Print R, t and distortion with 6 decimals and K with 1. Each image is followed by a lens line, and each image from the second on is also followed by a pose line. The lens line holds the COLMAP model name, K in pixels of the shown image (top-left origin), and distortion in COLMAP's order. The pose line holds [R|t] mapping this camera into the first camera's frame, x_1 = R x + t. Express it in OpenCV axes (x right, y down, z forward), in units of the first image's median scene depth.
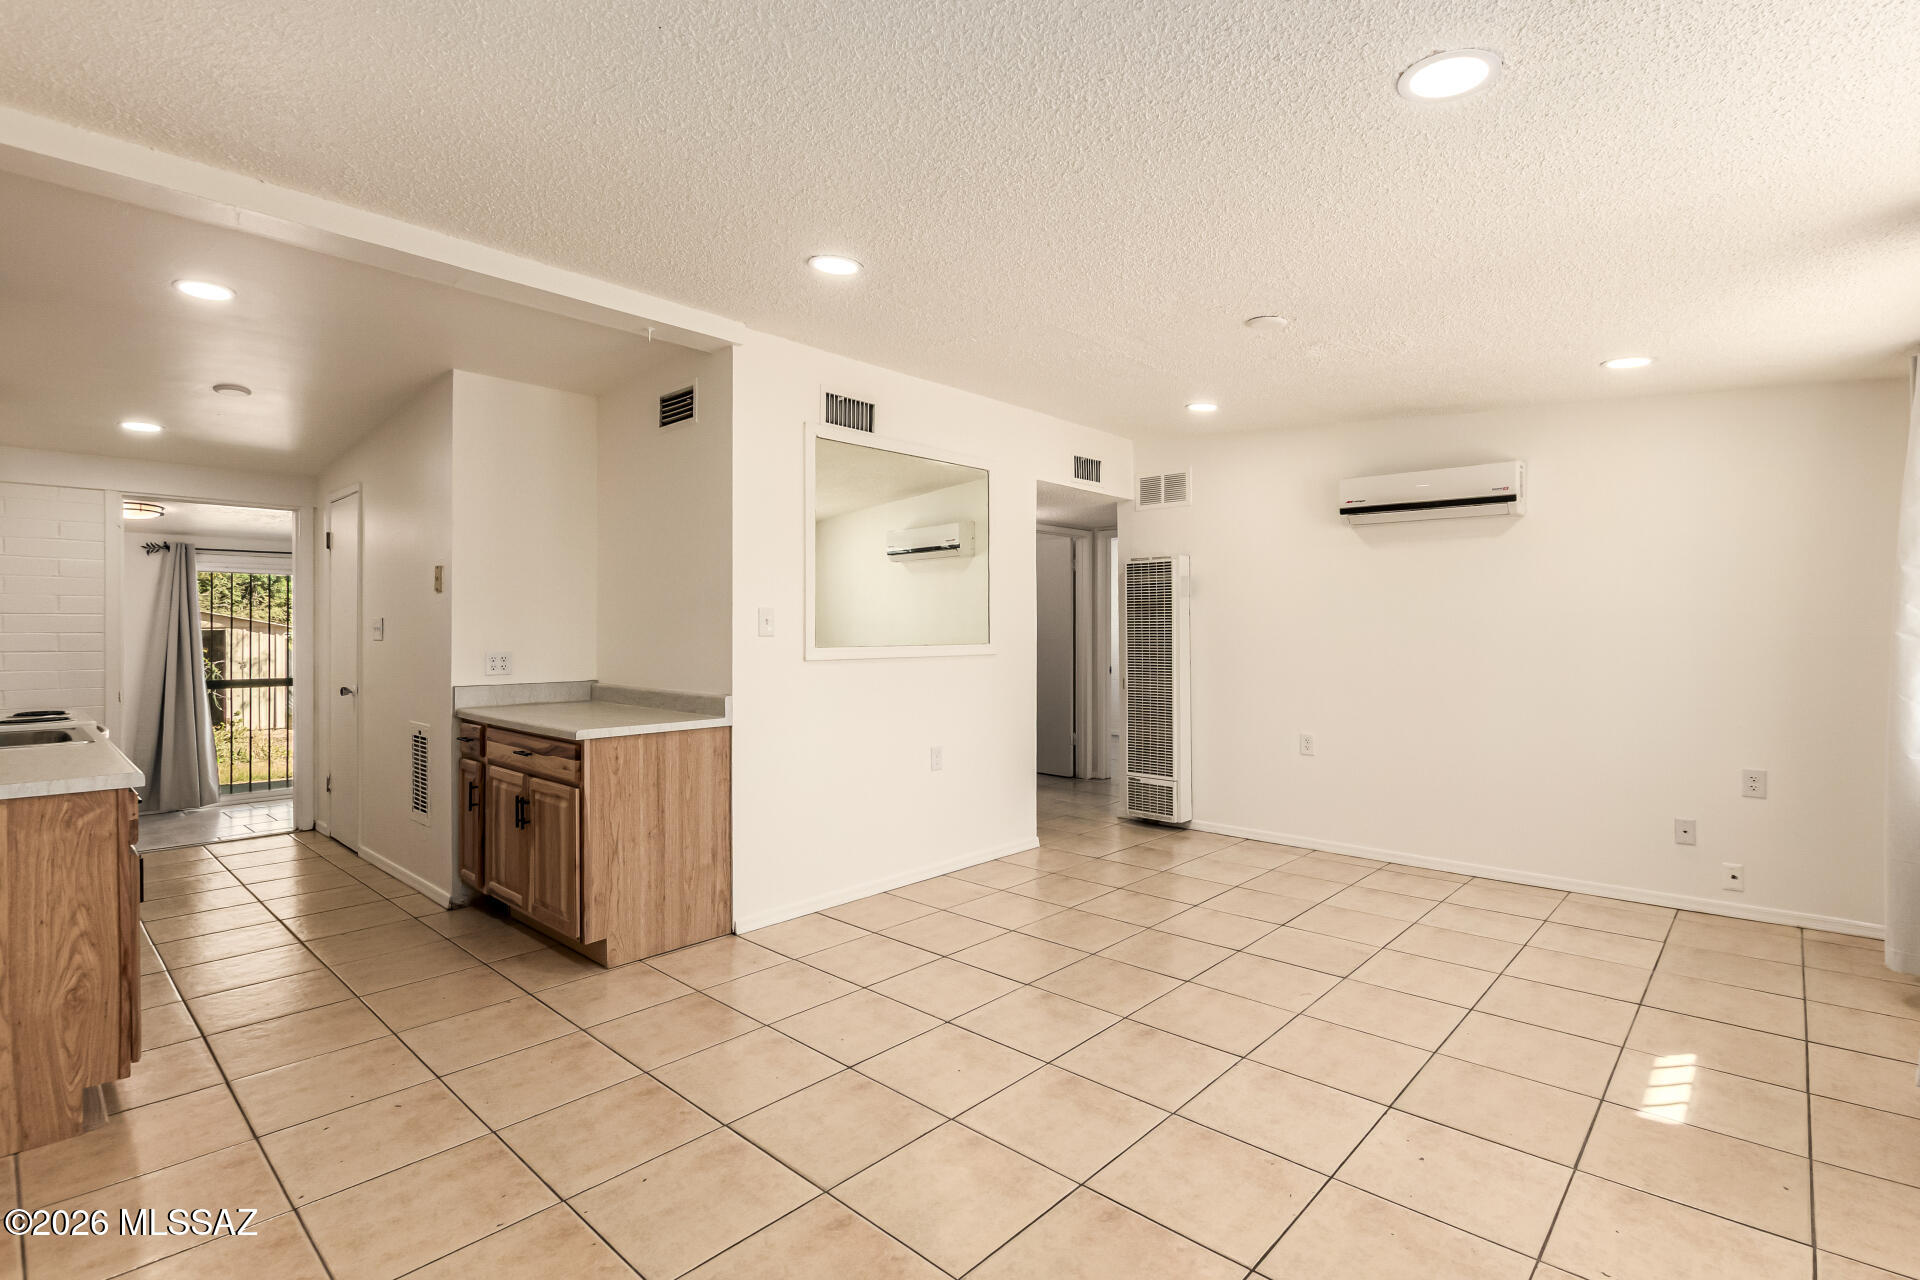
lens RADIAL K [[906.9, 0, 957.9], [0, 906.9, 634.5], [0, 0, 1]] dist [-0.000575, -0.000296]
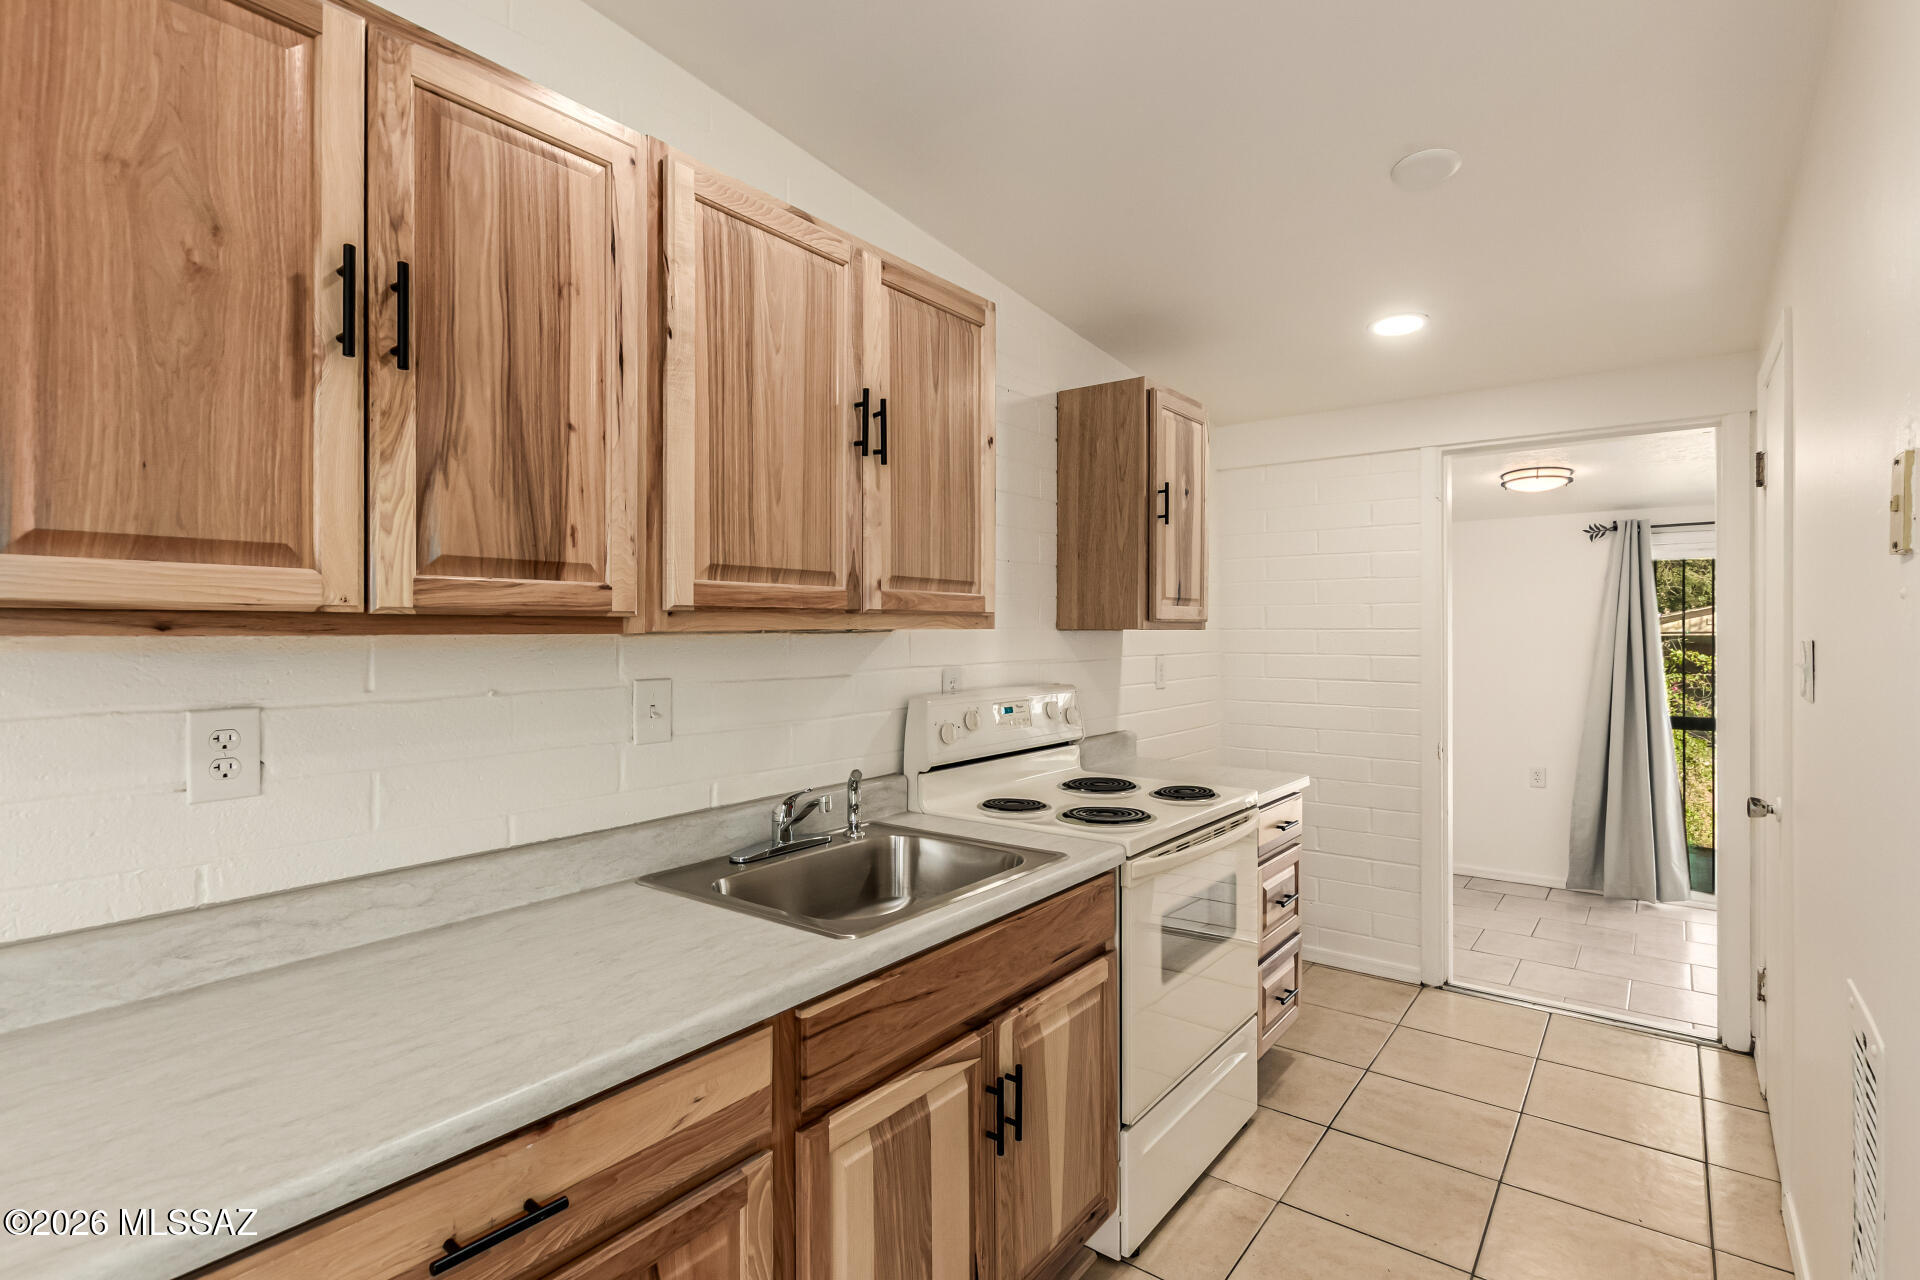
lens RADIAL K [[906.9, 0, 957.9], [0, 906.9, 634.5], [0, 0, 1]] dist [-0.000575, -0.000296]
pose [[0.082808, 0.004993, -0.996553, -0.338348], [-0.000769, 0.999987, 0.004946, -0.025681], [0.996565, 0.000357, 0.082811, 0.710444]]
